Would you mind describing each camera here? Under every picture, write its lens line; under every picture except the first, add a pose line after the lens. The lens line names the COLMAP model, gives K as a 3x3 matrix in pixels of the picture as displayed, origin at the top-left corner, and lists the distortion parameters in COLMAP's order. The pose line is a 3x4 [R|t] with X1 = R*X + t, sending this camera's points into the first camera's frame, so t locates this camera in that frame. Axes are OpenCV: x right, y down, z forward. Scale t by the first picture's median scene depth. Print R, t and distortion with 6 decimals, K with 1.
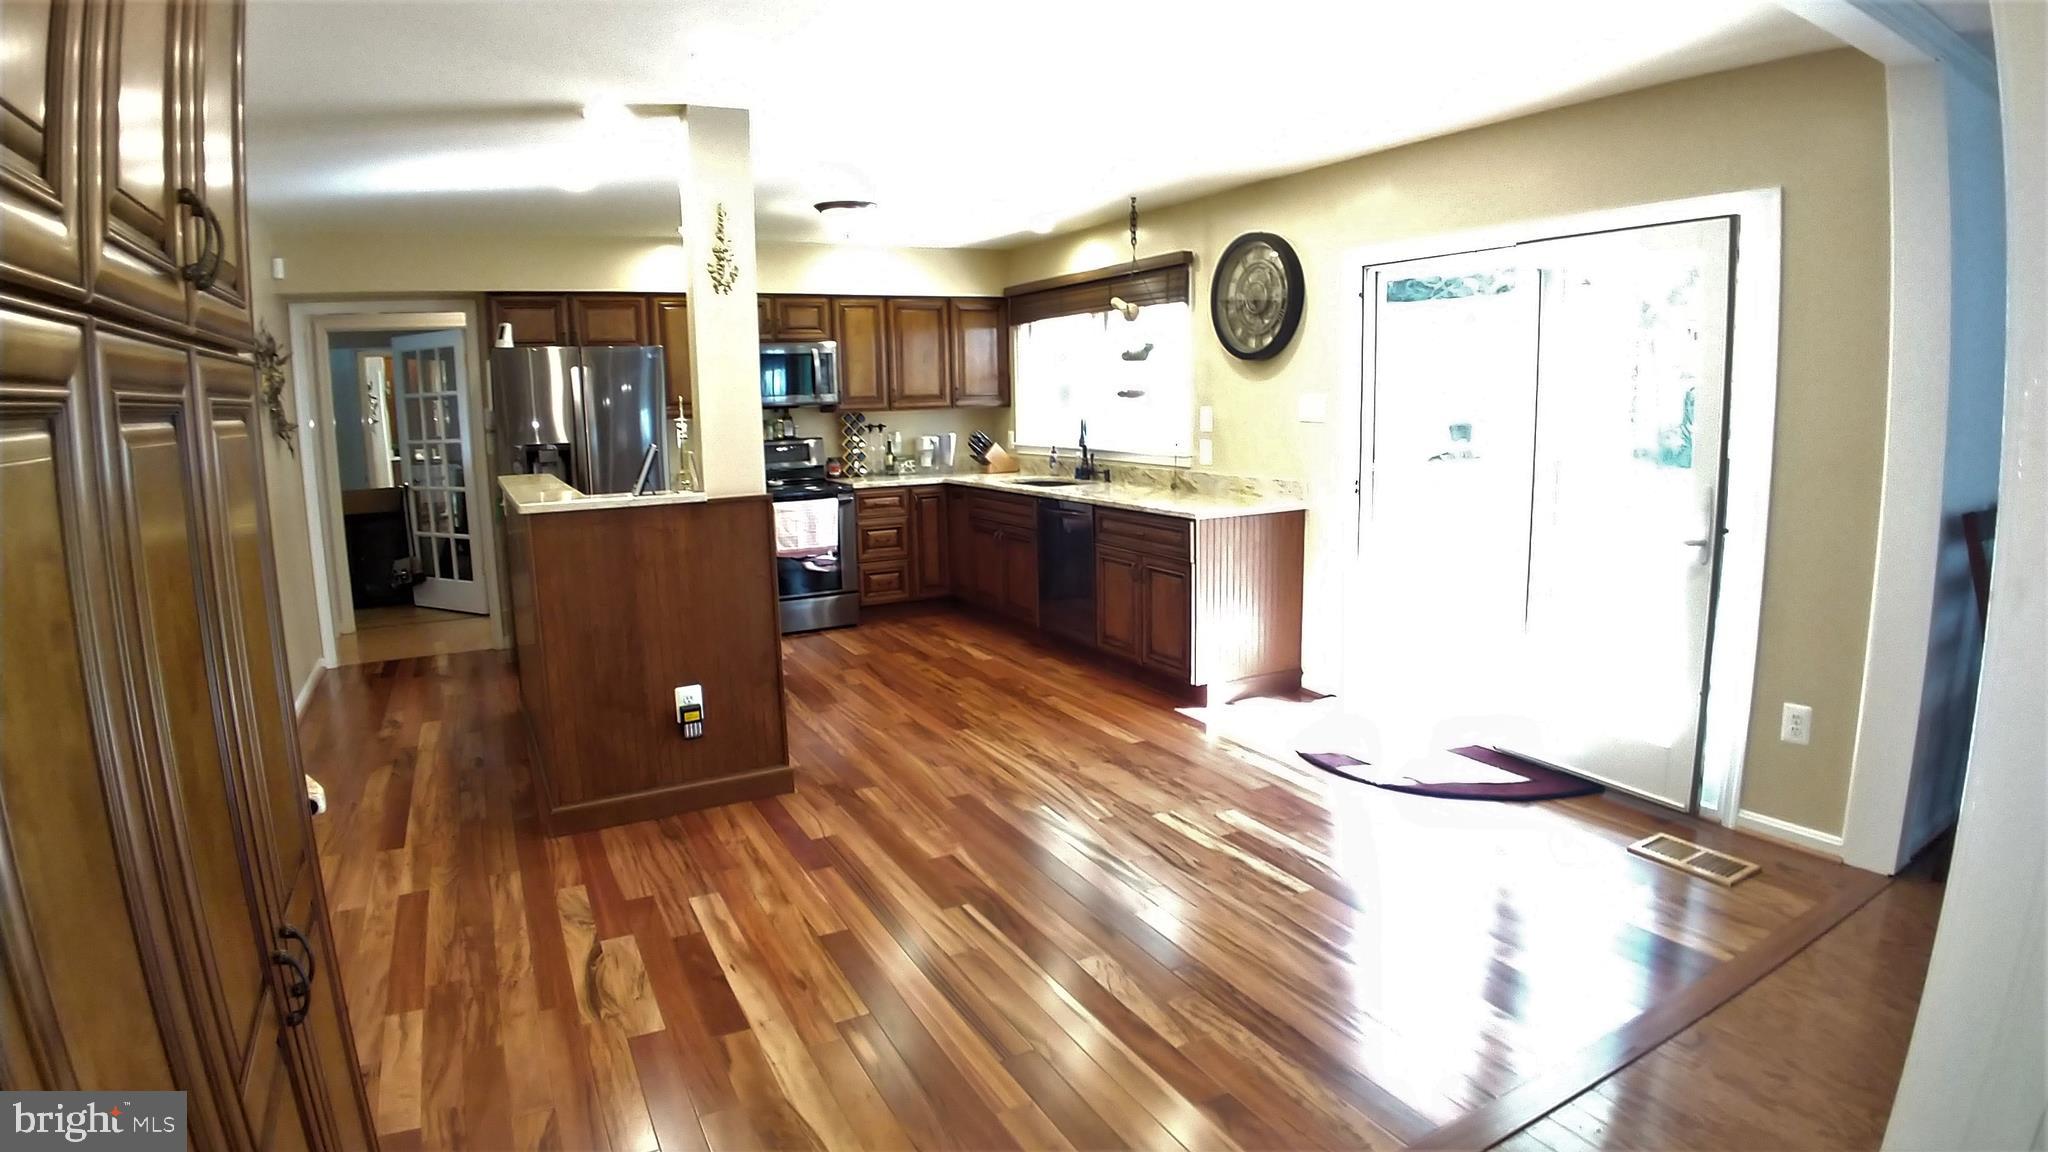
lens RADIAL K [[1060.7, 0, 1016.5], [0, 1060.7, 560.7], [0, 0, 1]] dist [-0.115184, 0.000364]
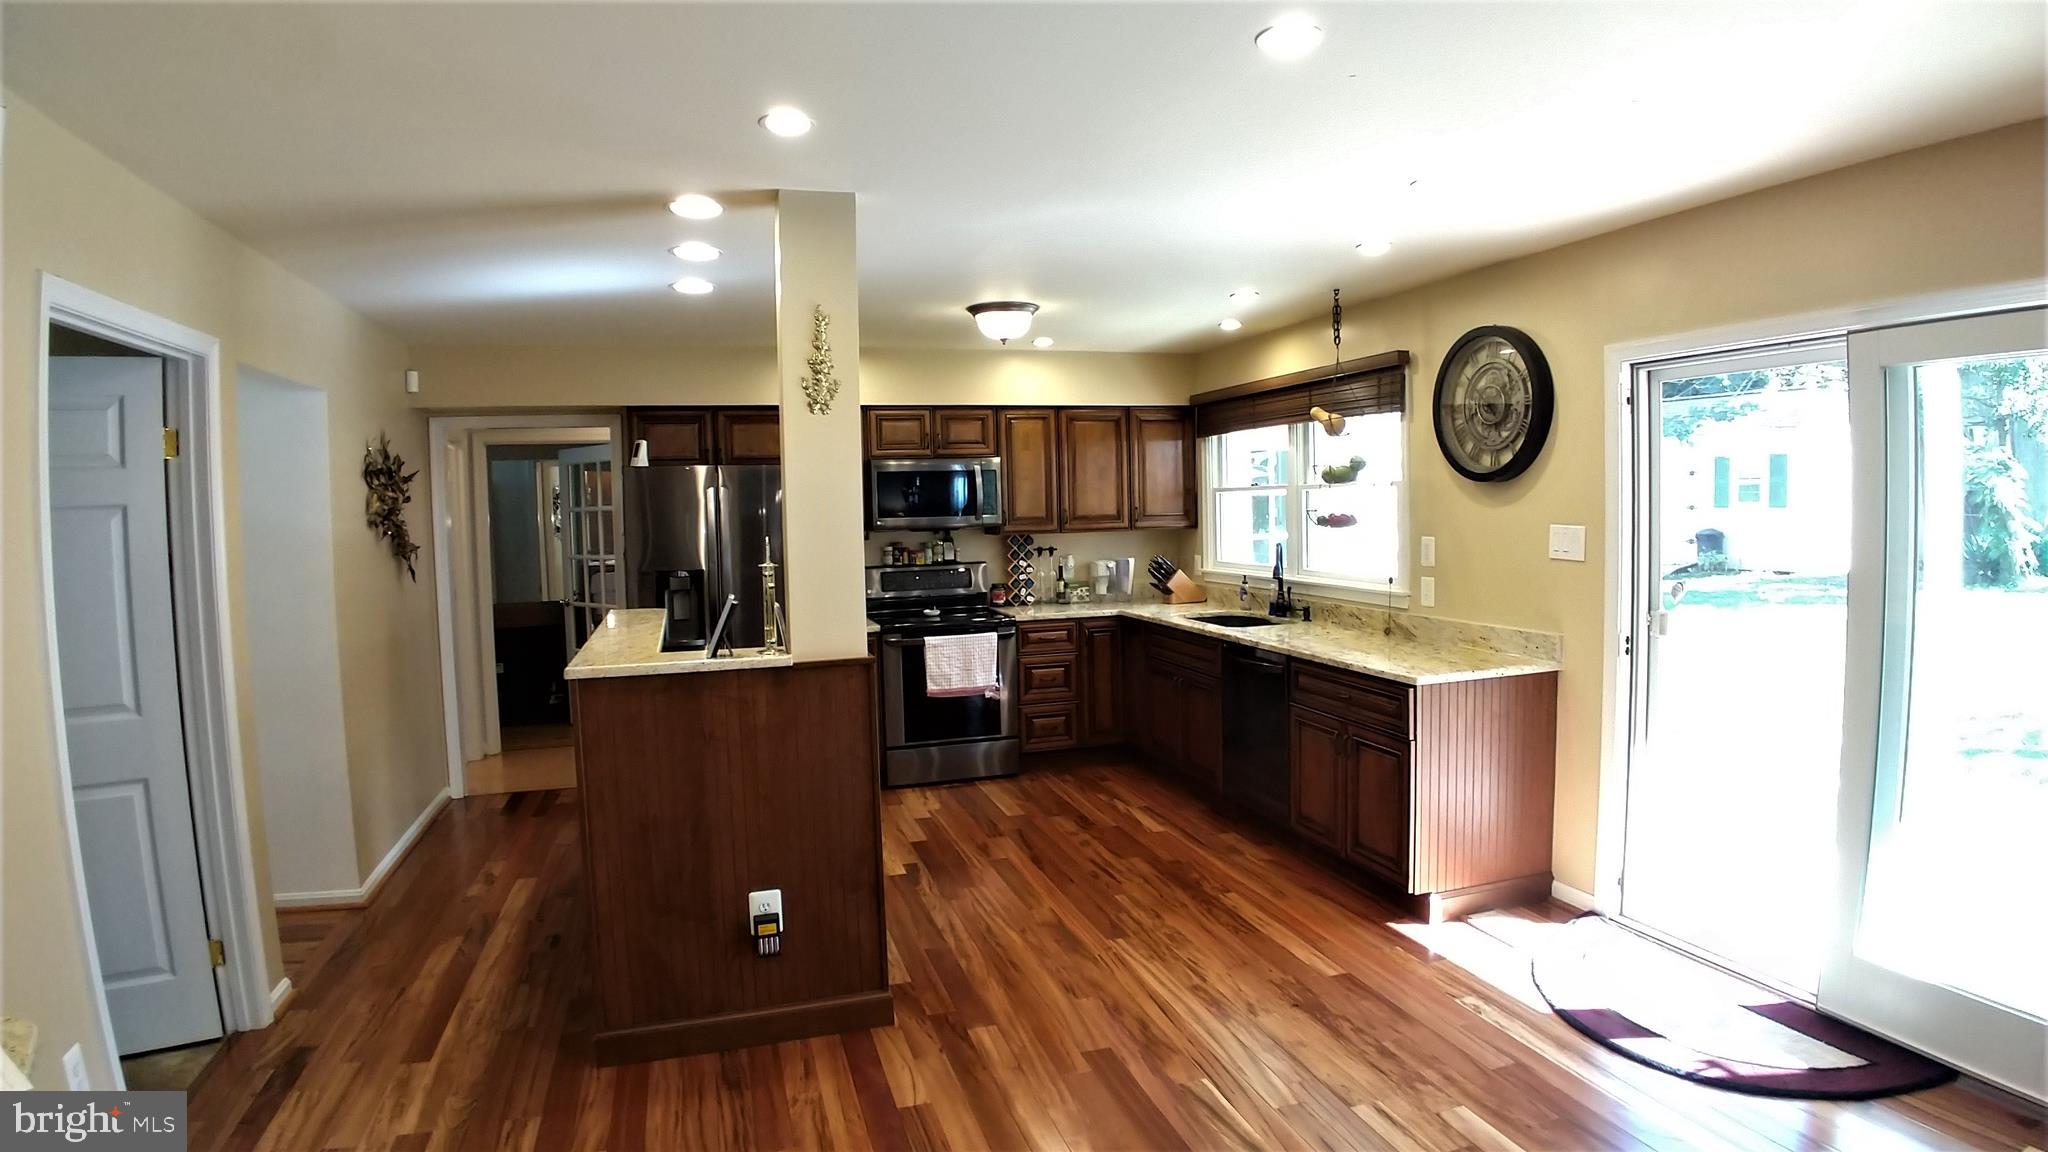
lens RADIAL K [[1060.7, 0, 1016.5], [0, 1060.7, 560.7], [0, 0, 1]] dist [-0.115184, 0.000364]
pose [[0.981547, 0.007878, -0.191057, 0.021155], [-0.026070, 0.995335, -0.092894, -0.045289], [0.189434, 0.096161, 0.977173, 0.153425]]
